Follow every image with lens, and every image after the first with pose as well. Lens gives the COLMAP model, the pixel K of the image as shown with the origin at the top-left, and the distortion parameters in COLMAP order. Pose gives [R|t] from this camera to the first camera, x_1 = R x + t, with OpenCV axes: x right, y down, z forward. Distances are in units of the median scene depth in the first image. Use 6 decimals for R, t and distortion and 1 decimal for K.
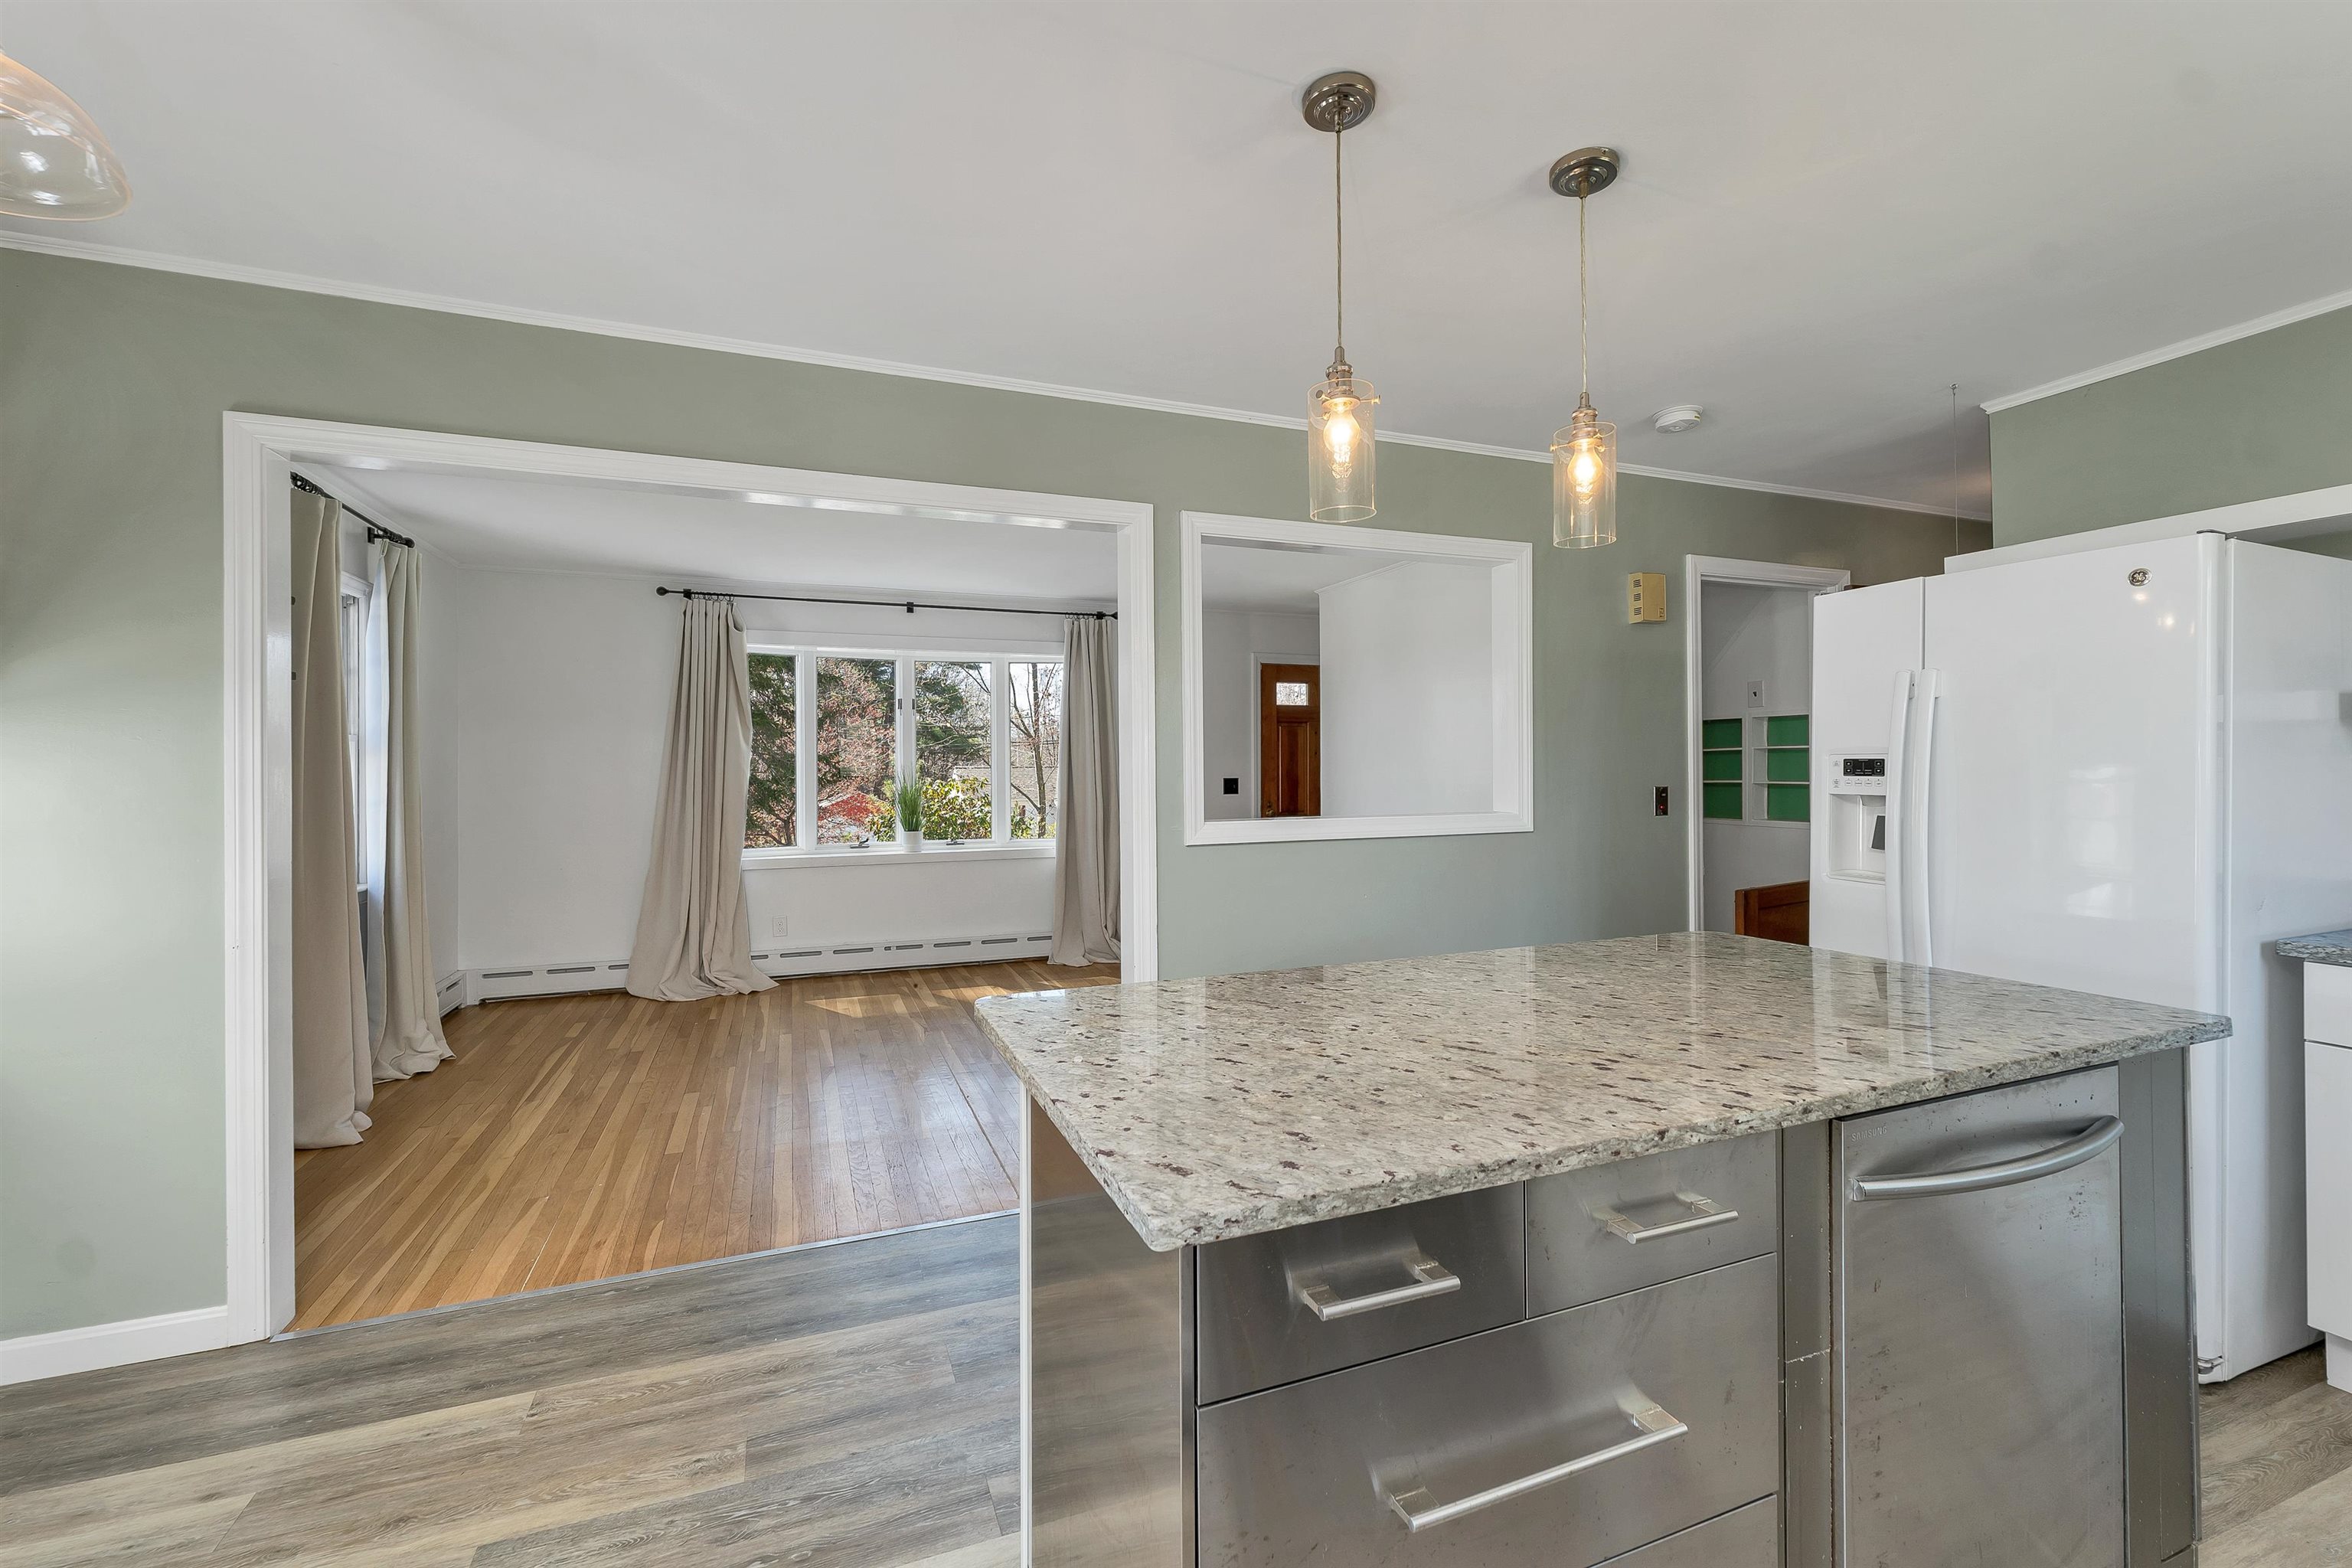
lens RADIAL K [[986.4, 0, 1153.8], [0, 986.4, 769.8], [0, 0, 1]] dist [-0.000850, 0.000651]
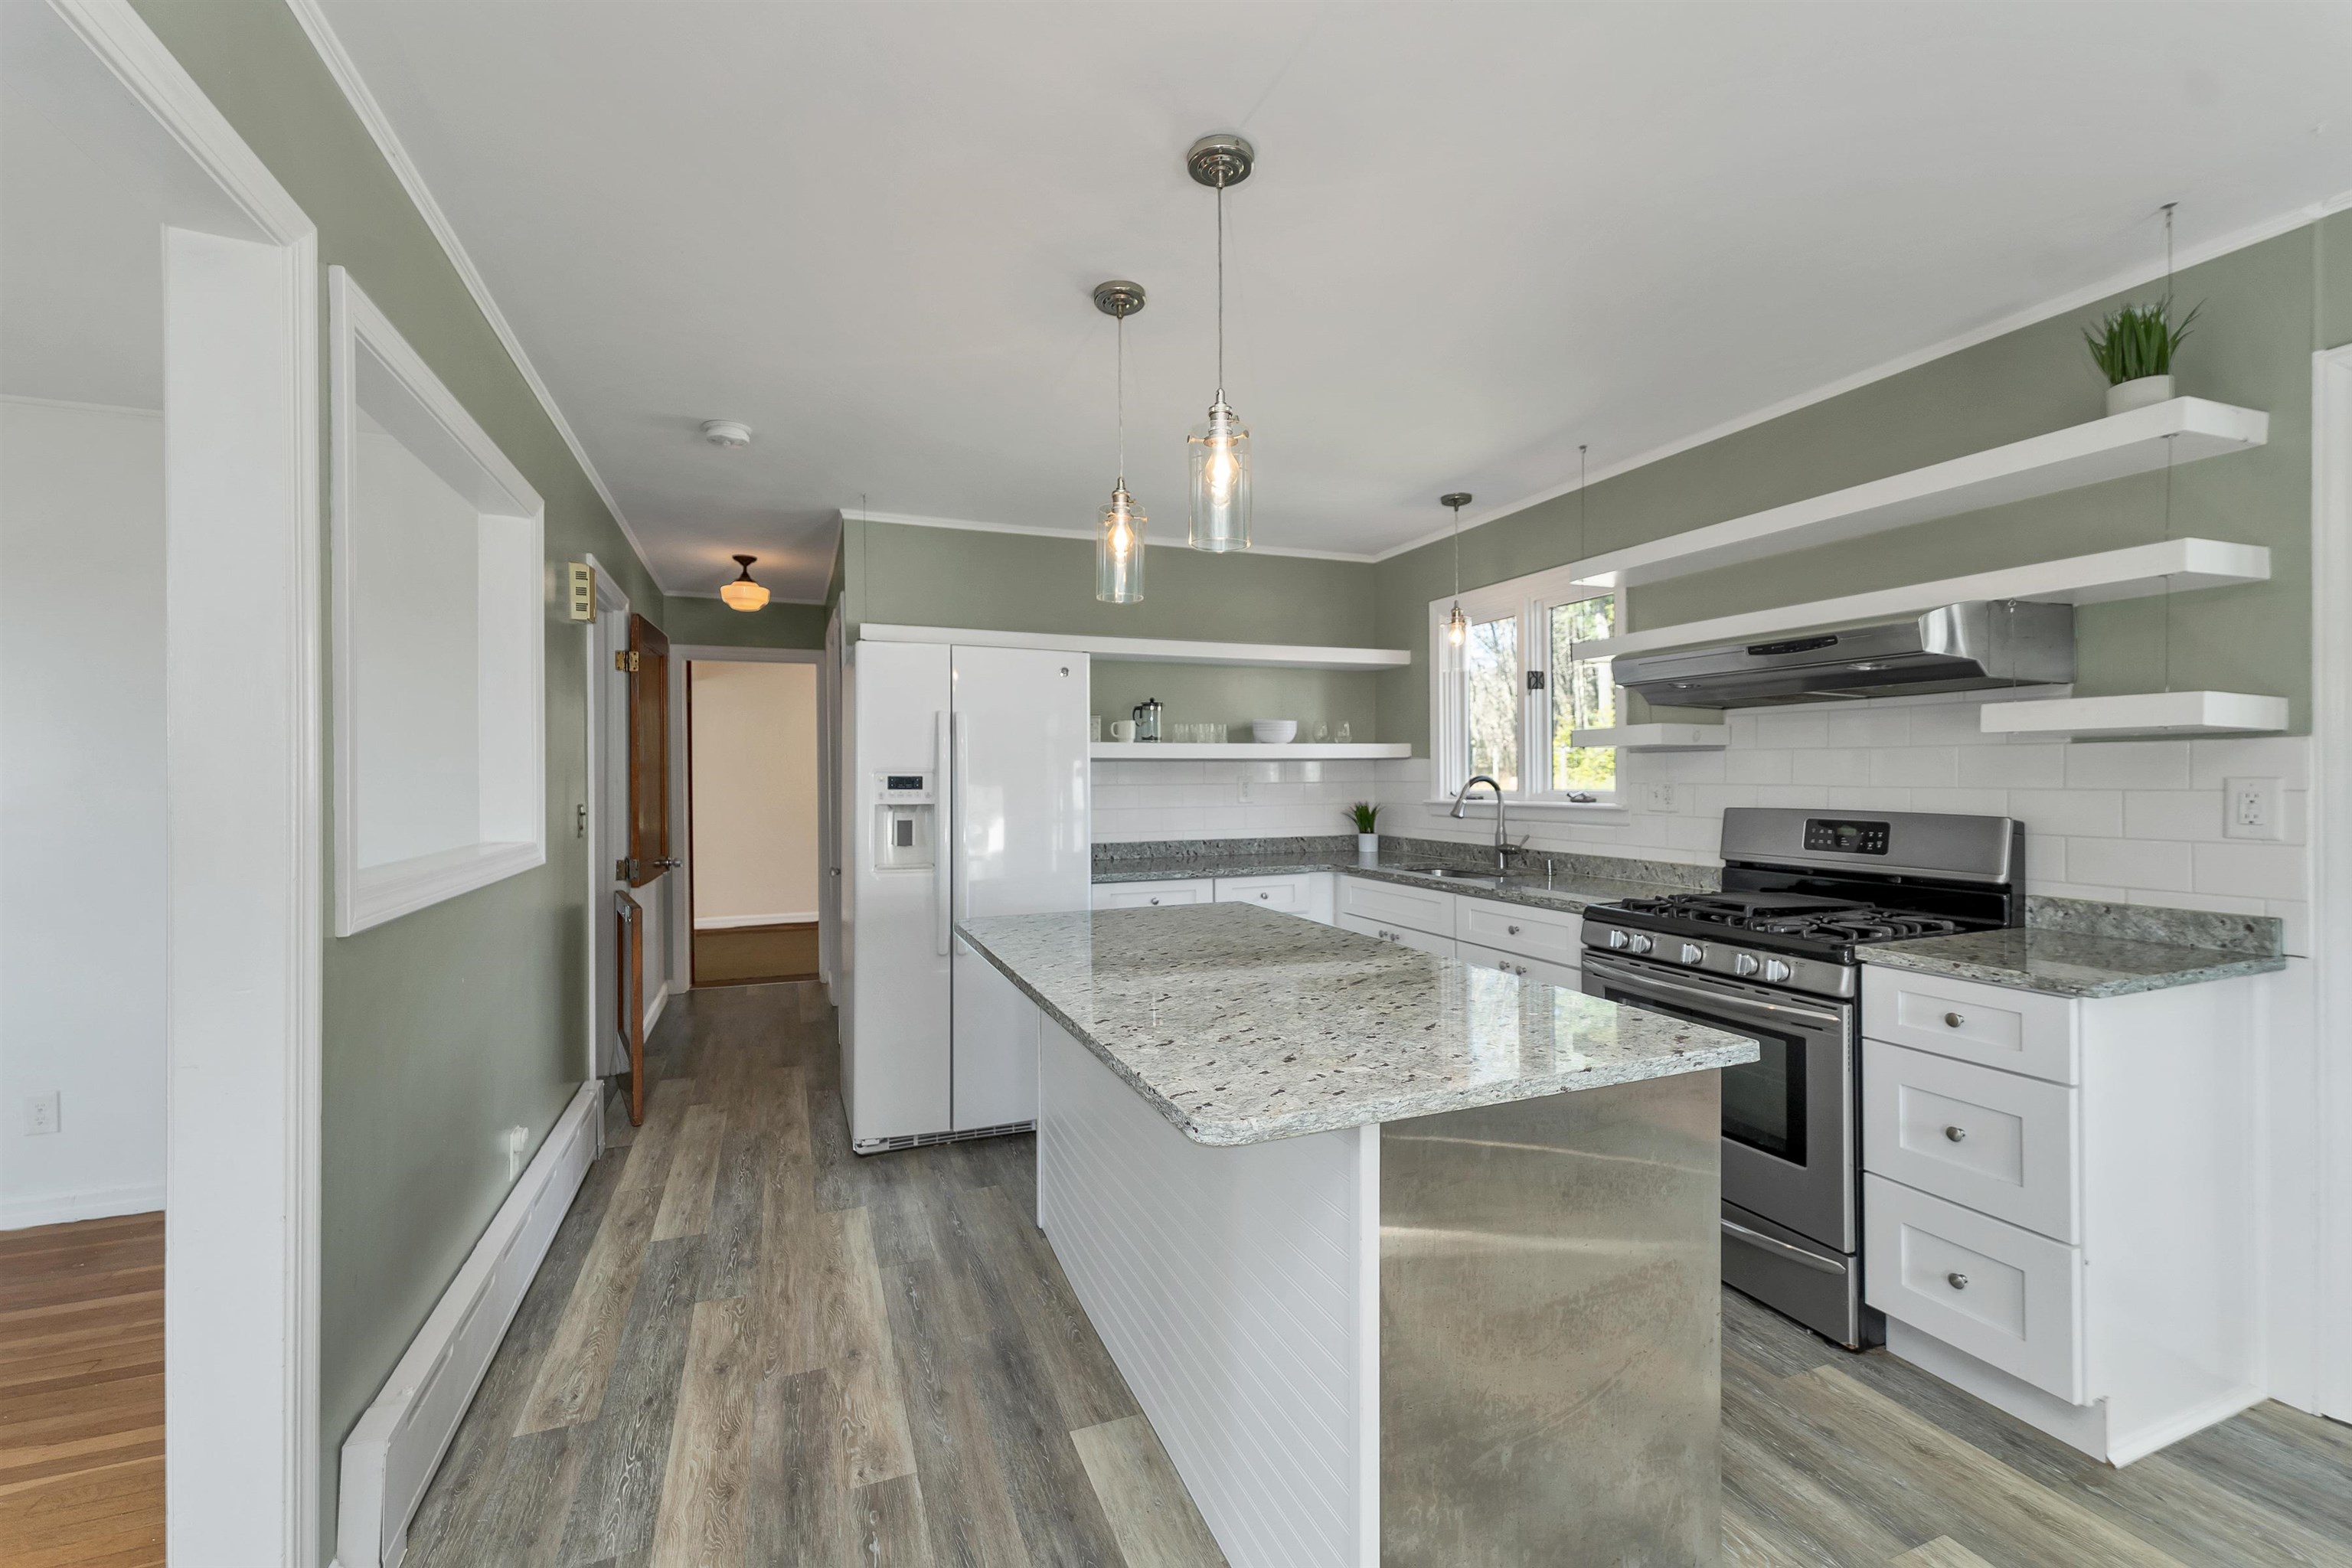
lens RADIAL K [[986.4, 0, 1172.6], [0, 986.4, 778.1], [0, 0, 1]] dist [-0.000850, 0.000651]
pose [[-0.016290, 0.004602, 0.999857, -0.432190], [0.006394, 0.999969, -0.004499, -0.000438], [-0.999847, 0.006320, -0.016319, 0.521899]]
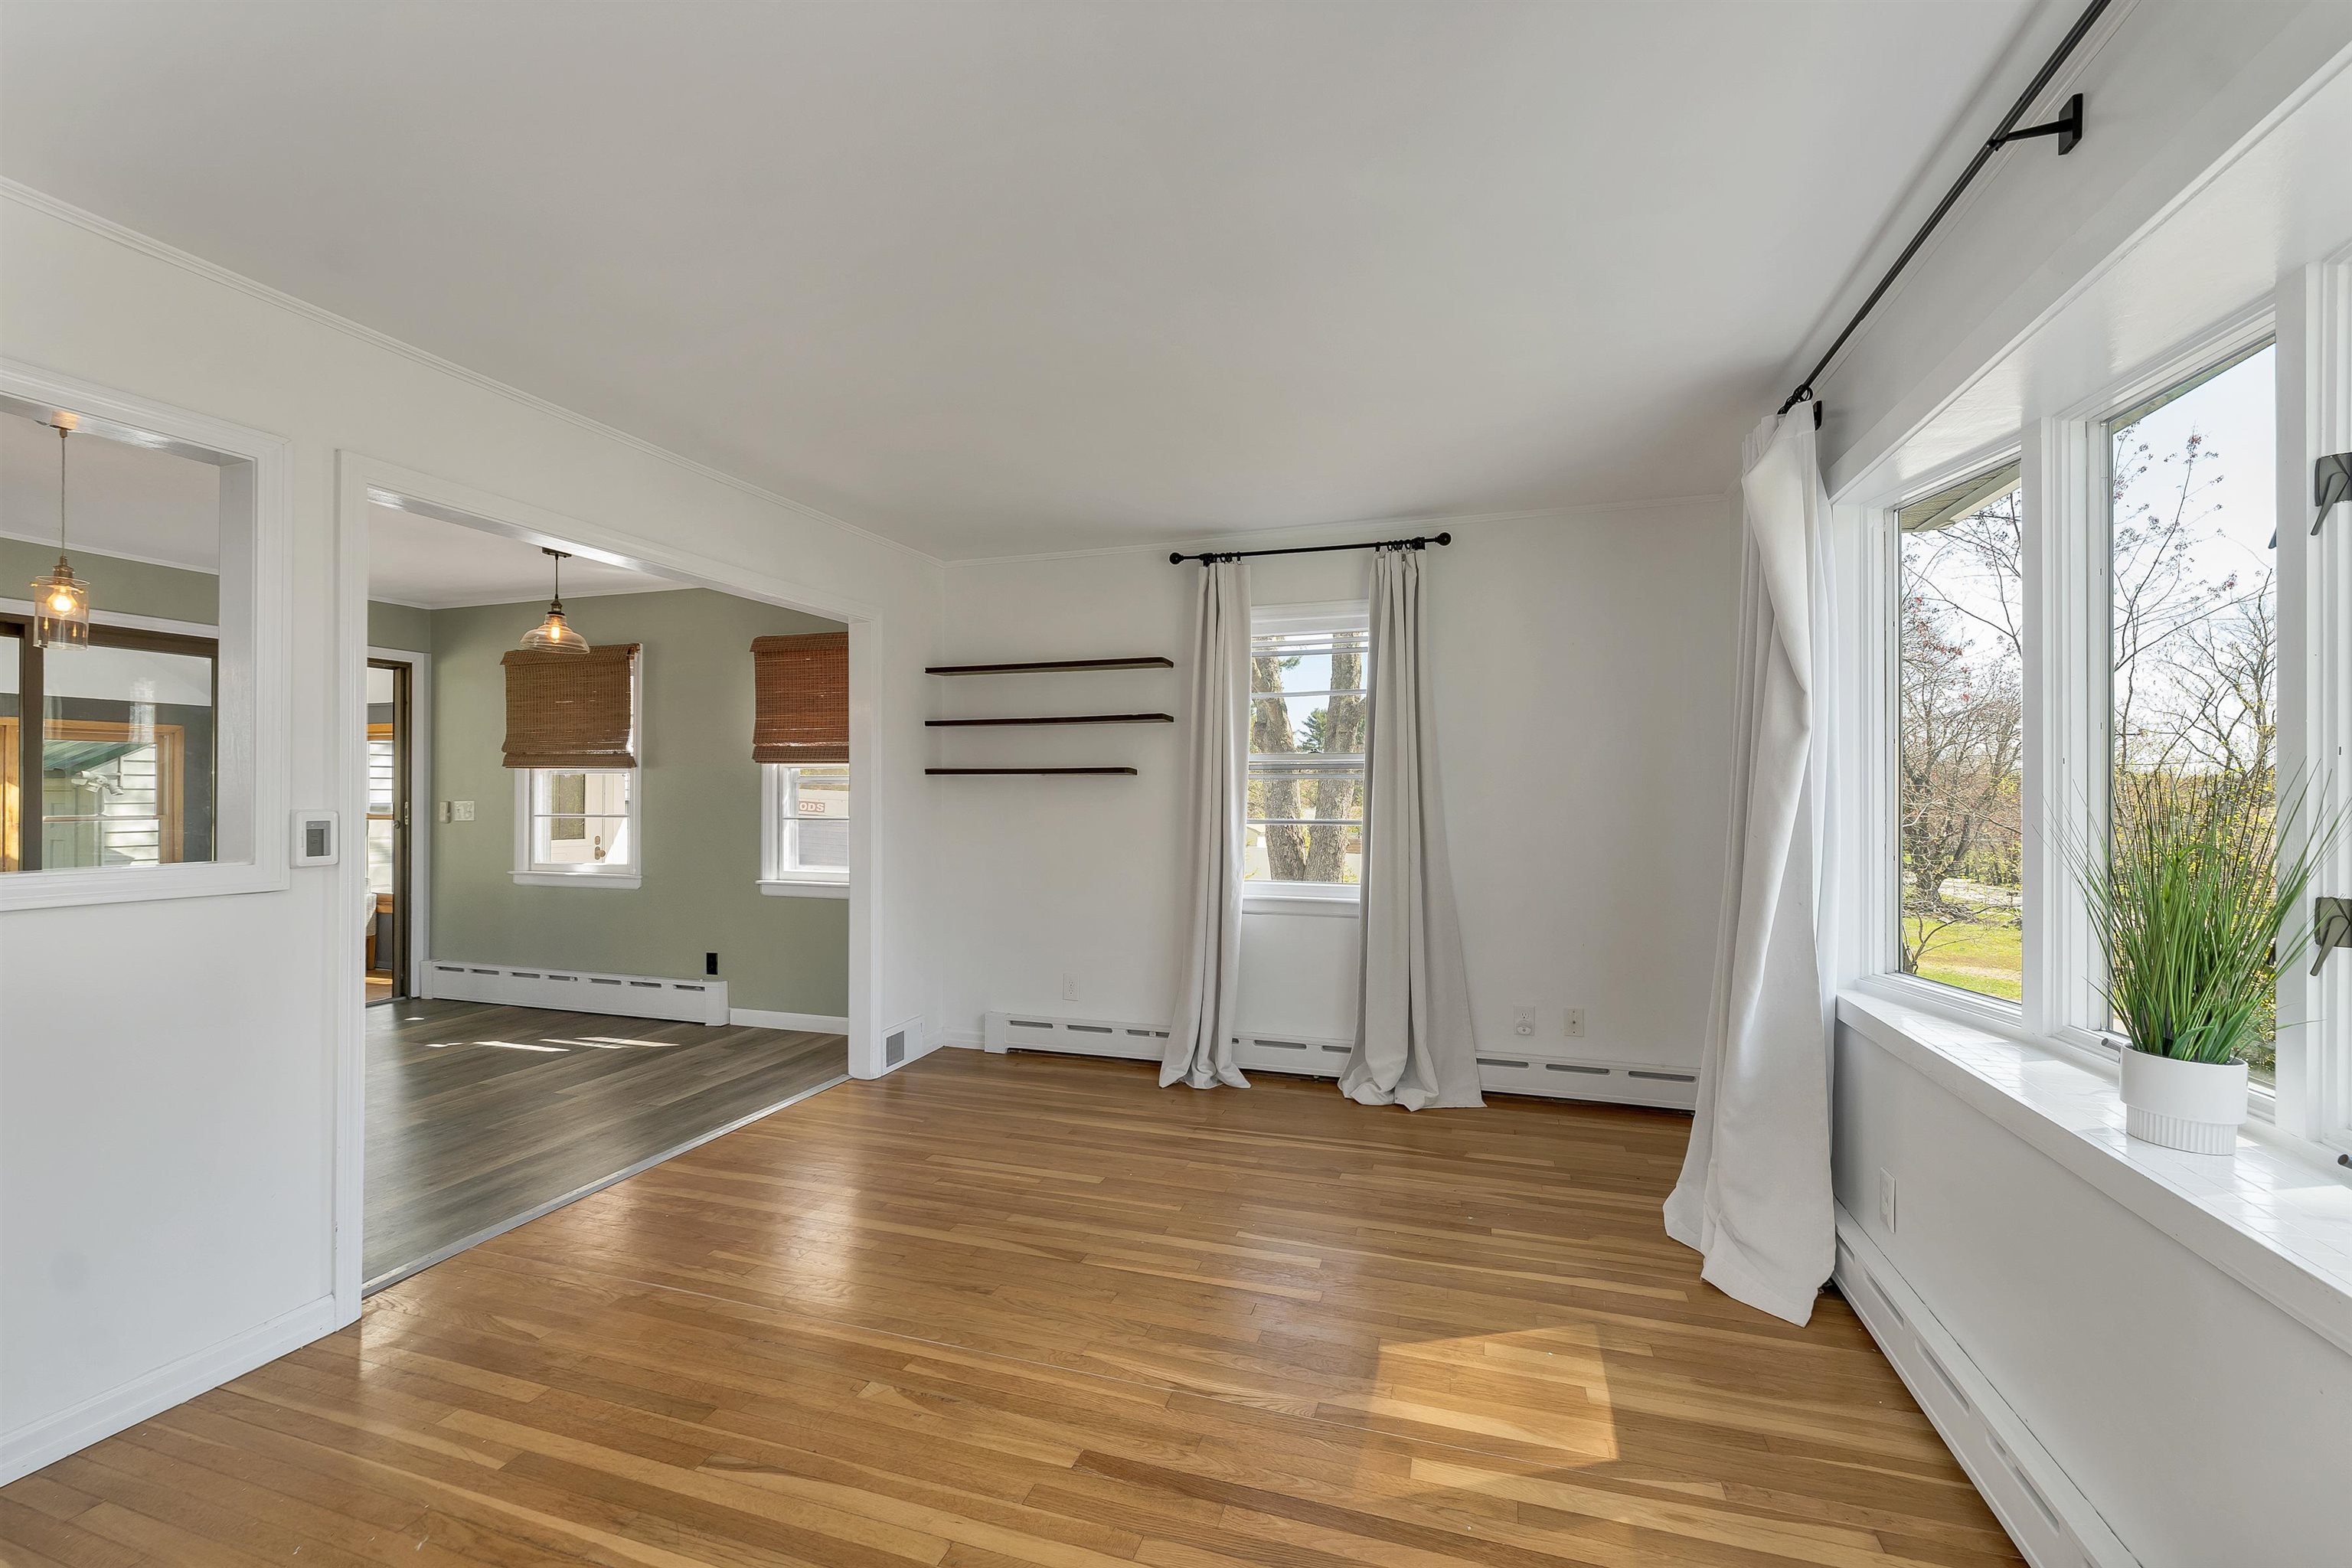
lens RADIAL K [[986.4, 0, 1160.1], [0, 986.4, 791.8], [0, 0, 1]] dist [-0.000850, 0.000651]
pose [[-0.627044, 0.005699, -0.778963, 0.167237], [0.001131, 0.999979, 0.006405, -0.003245], [0.778983, 0.003135, -0.627037, 1.826264]]
